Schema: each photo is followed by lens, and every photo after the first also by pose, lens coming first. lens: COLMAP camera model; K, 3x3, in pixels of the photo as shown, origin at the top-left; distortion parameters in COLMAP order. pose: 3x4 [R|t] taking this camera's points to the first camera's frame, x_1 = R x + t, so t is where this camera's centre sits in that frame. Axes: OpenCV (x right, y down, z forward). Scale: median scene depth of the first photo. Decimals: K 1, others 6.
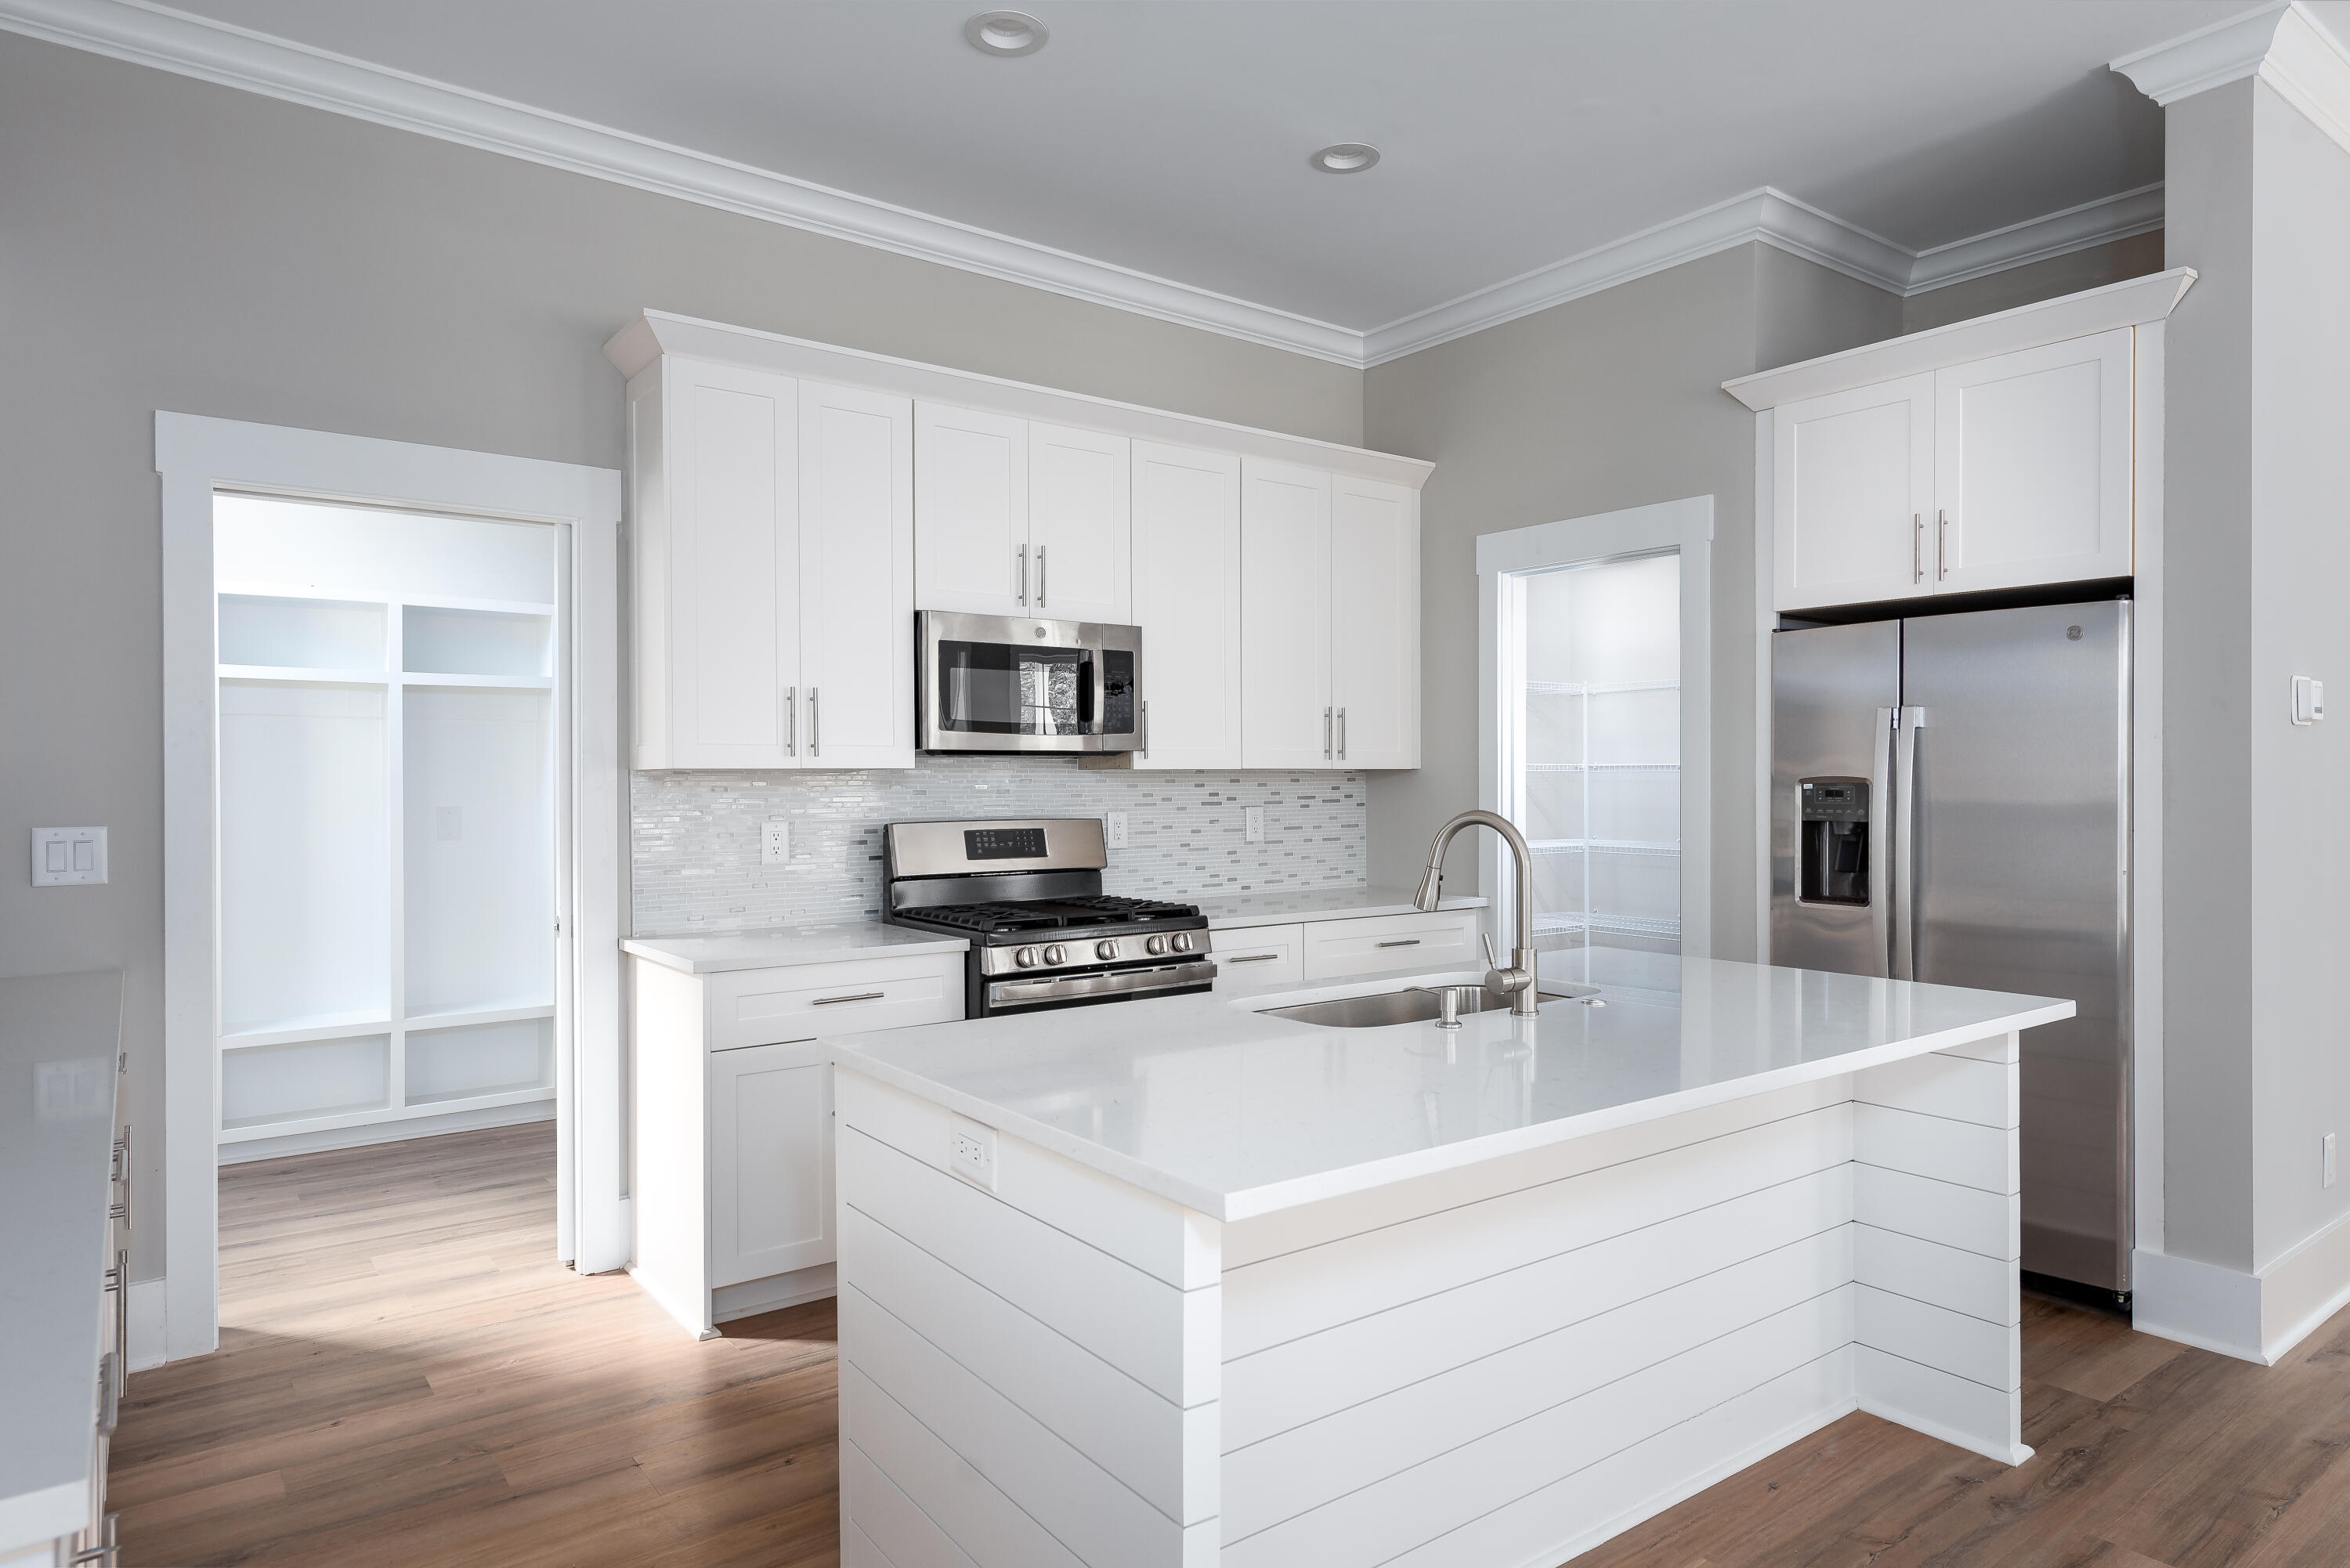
lens RADIAL K [[1392.0, 0, 1198.7], [0, 1392.0, 783.2], [0, 0, 1]] dist [-0.000650, -0.002542]
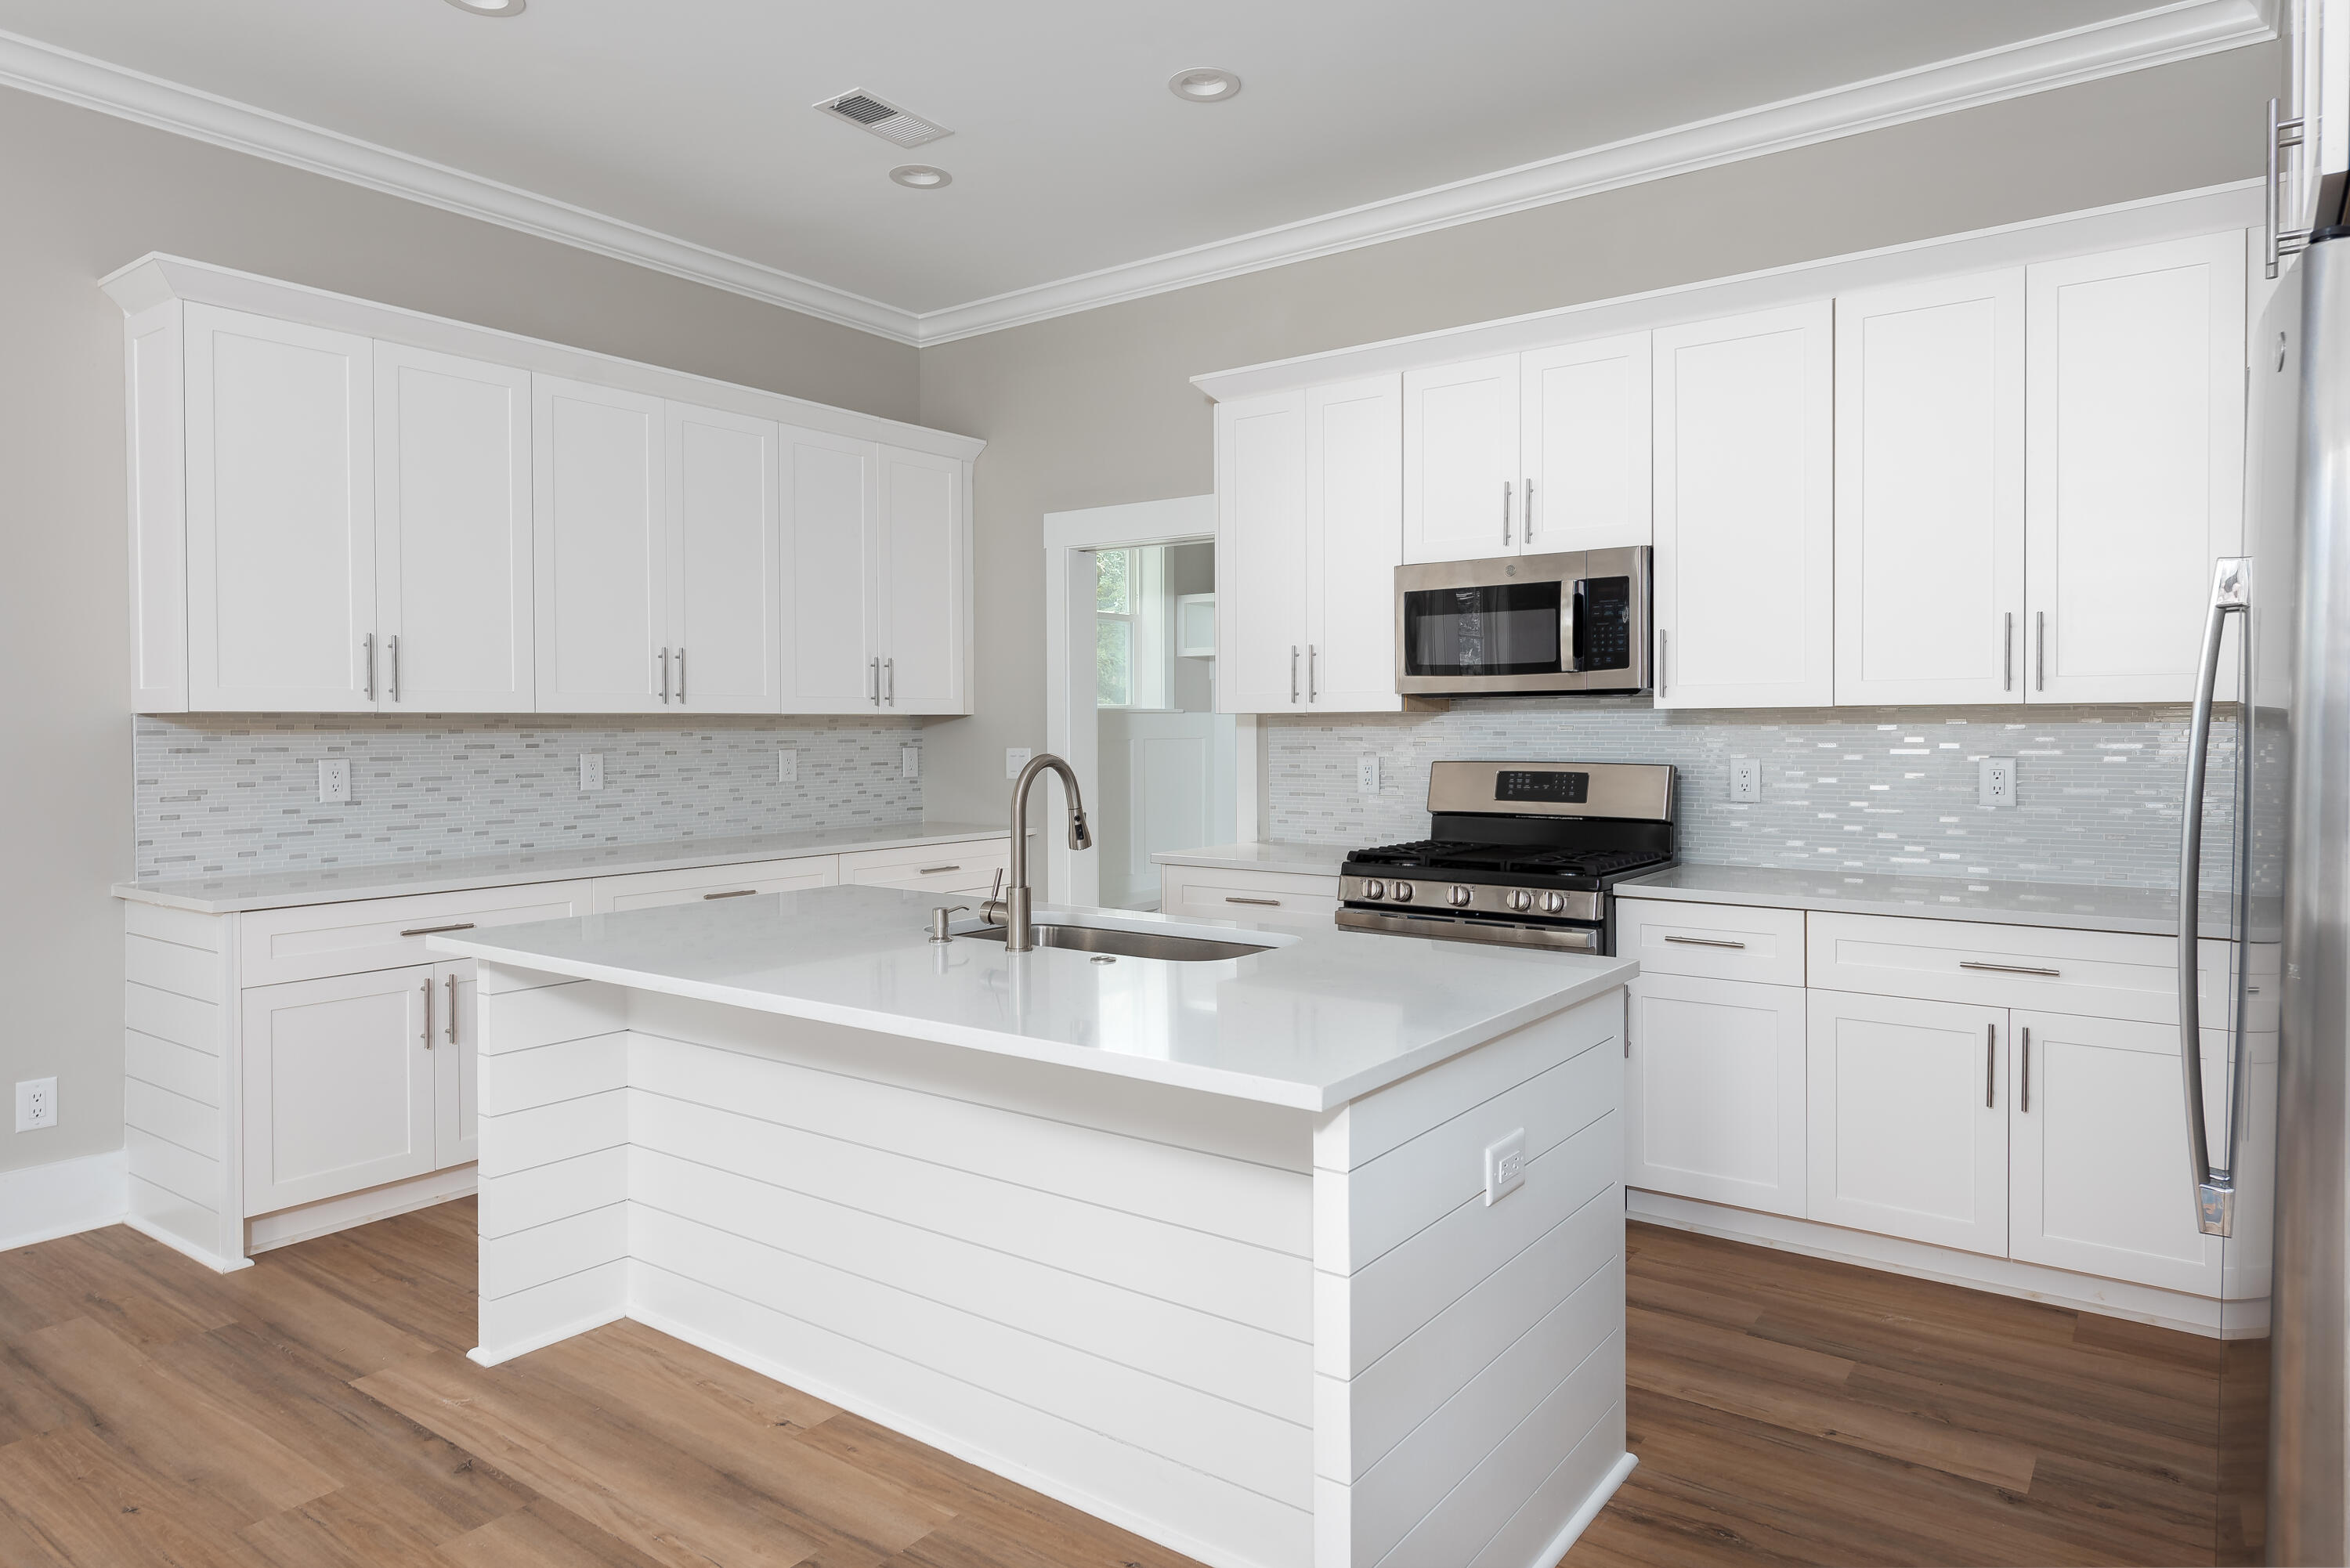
lens RADIAL K [[1384.7, 0, 1193.4], [0, 1384.7, 766.9], [0, 0, 1]] dist [-0.026294, -0.000659]
pose [[0.286243, 0.028612, -0.957730, 0.740397], [0.000570, 0.999549, 0.030032, 0.000277], [0.958157, -0.009143, 0.286098, 0.496967]]
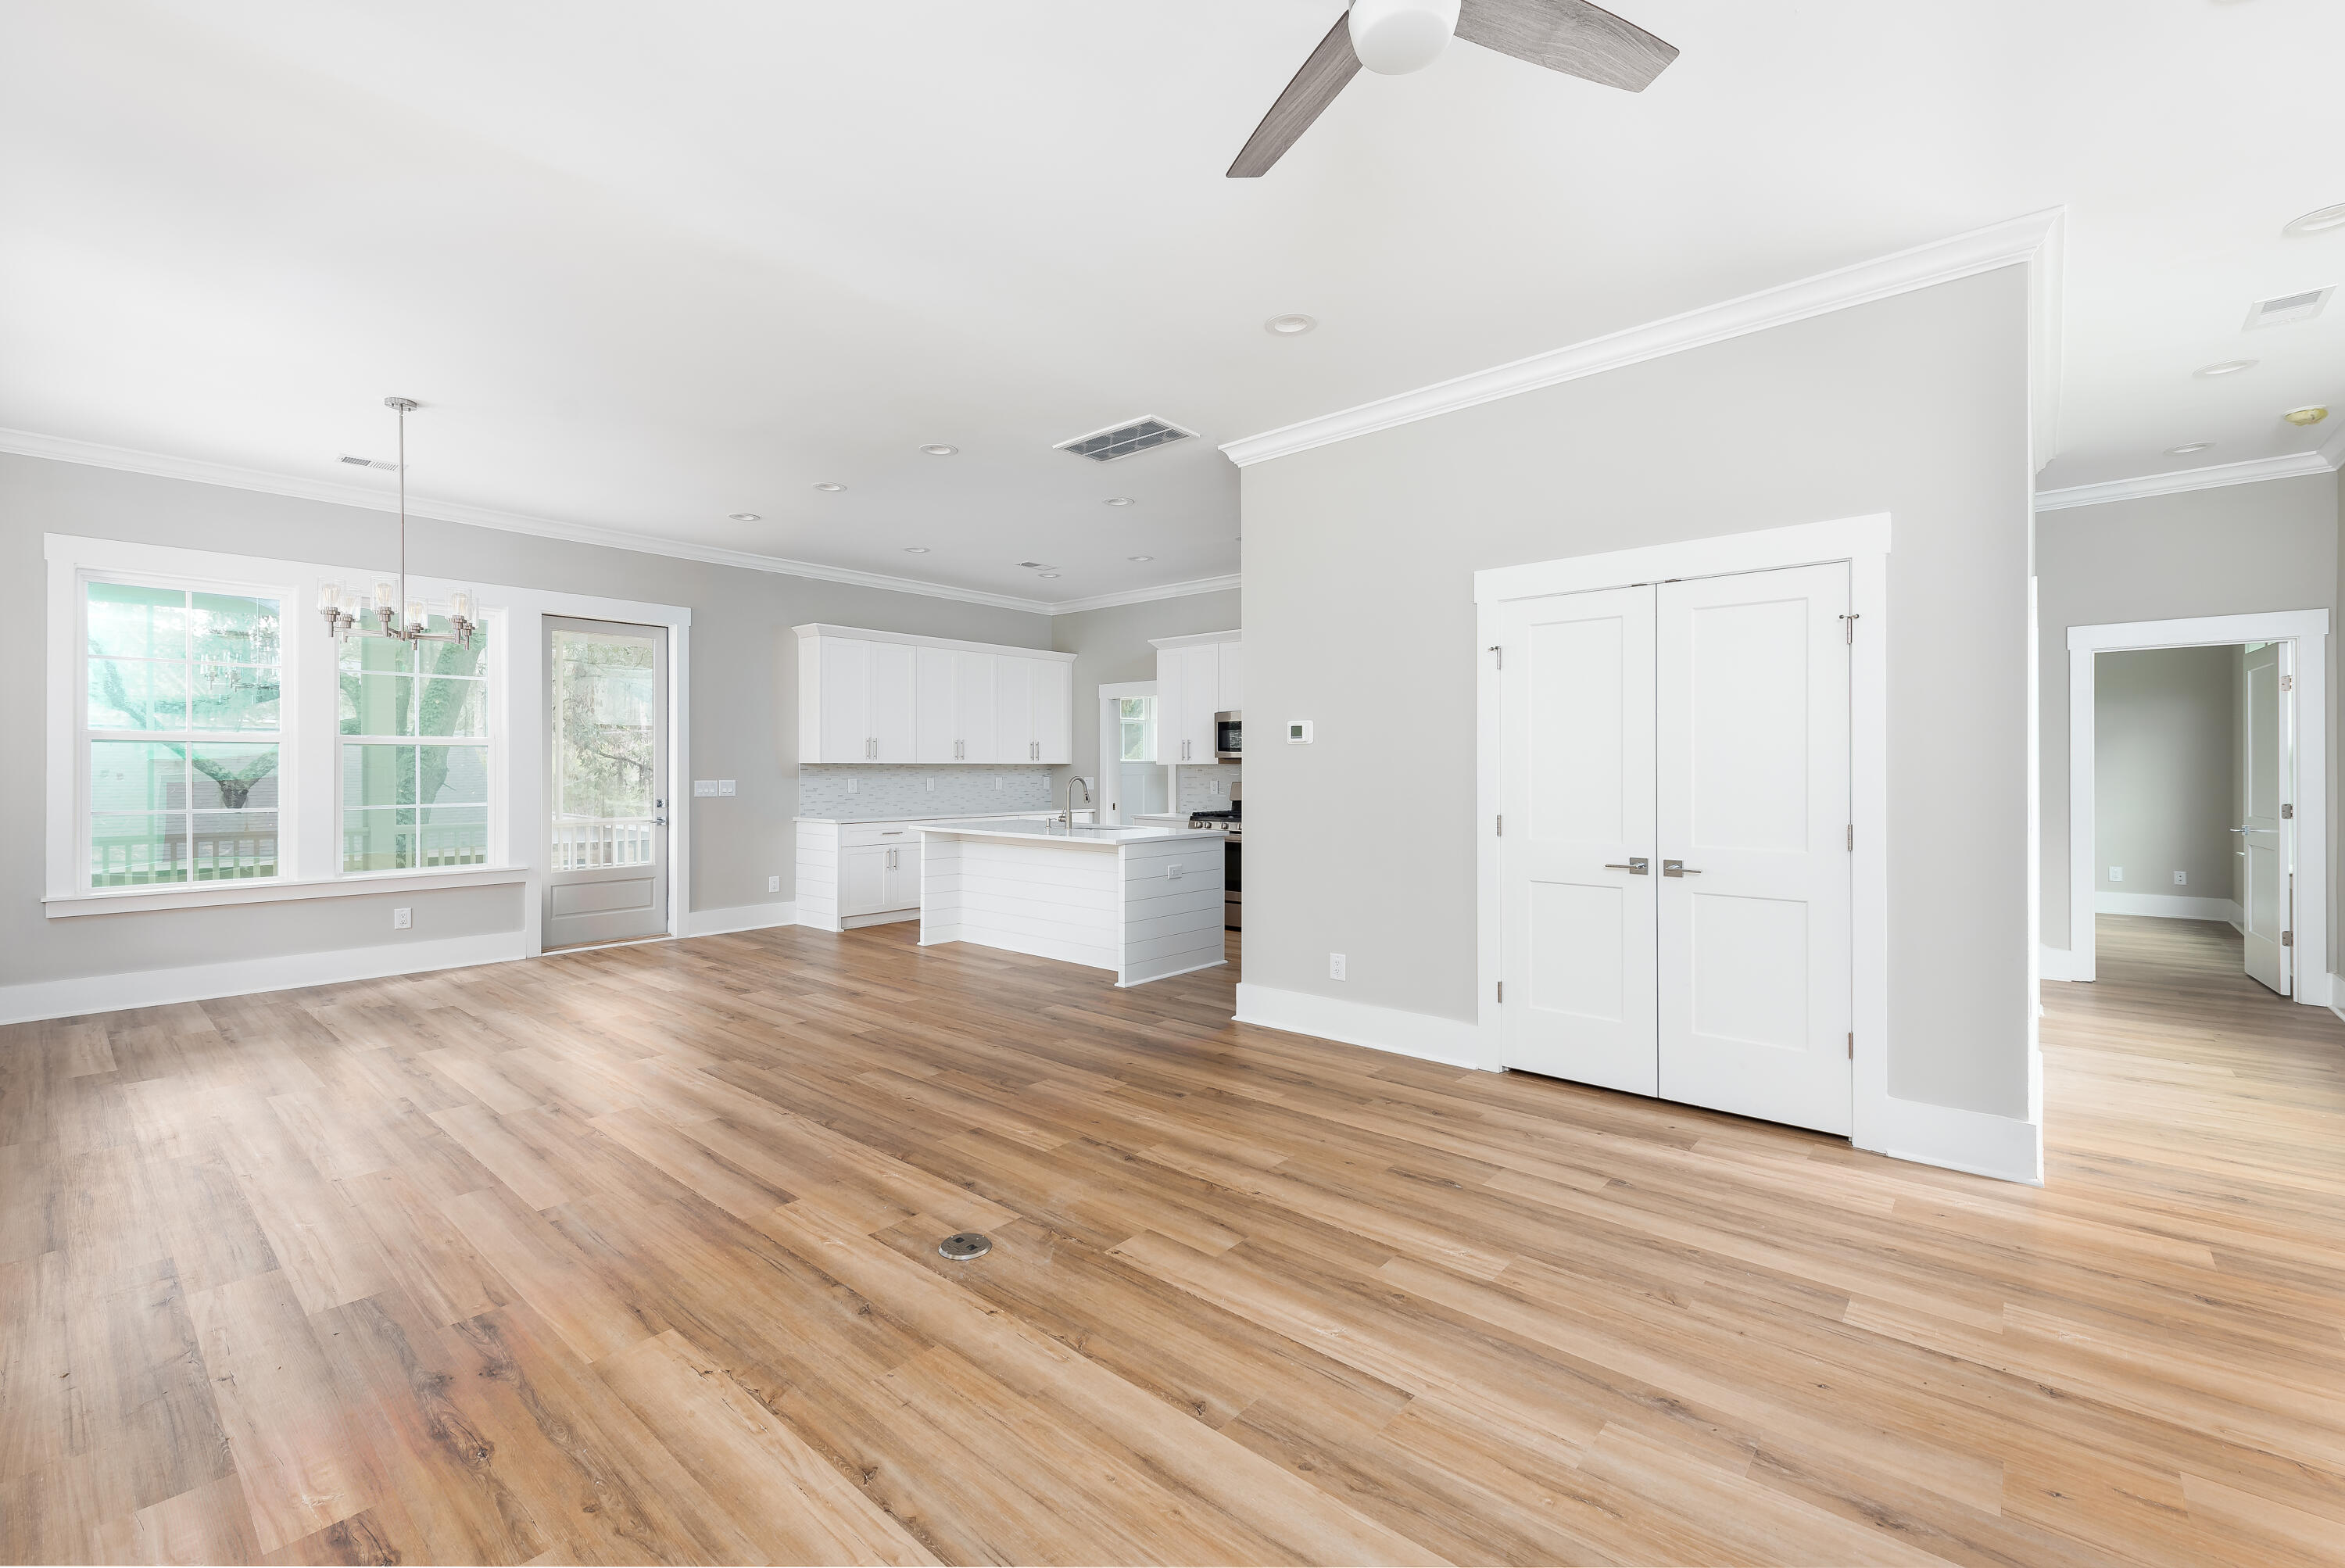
lens RADIAL K [[1011.4, 0, 1227.5], [0, 1011.4, 766.9], [0, 0, 1]] dist [0.002400, -0.002200]
pose [[0.257175, -0.000385, -0.966365, 1.855693], [-0.002634, 0.999996, -0.001100, -0.001697], [0.966361, 0.002828, 0.257173, 0.412825]]
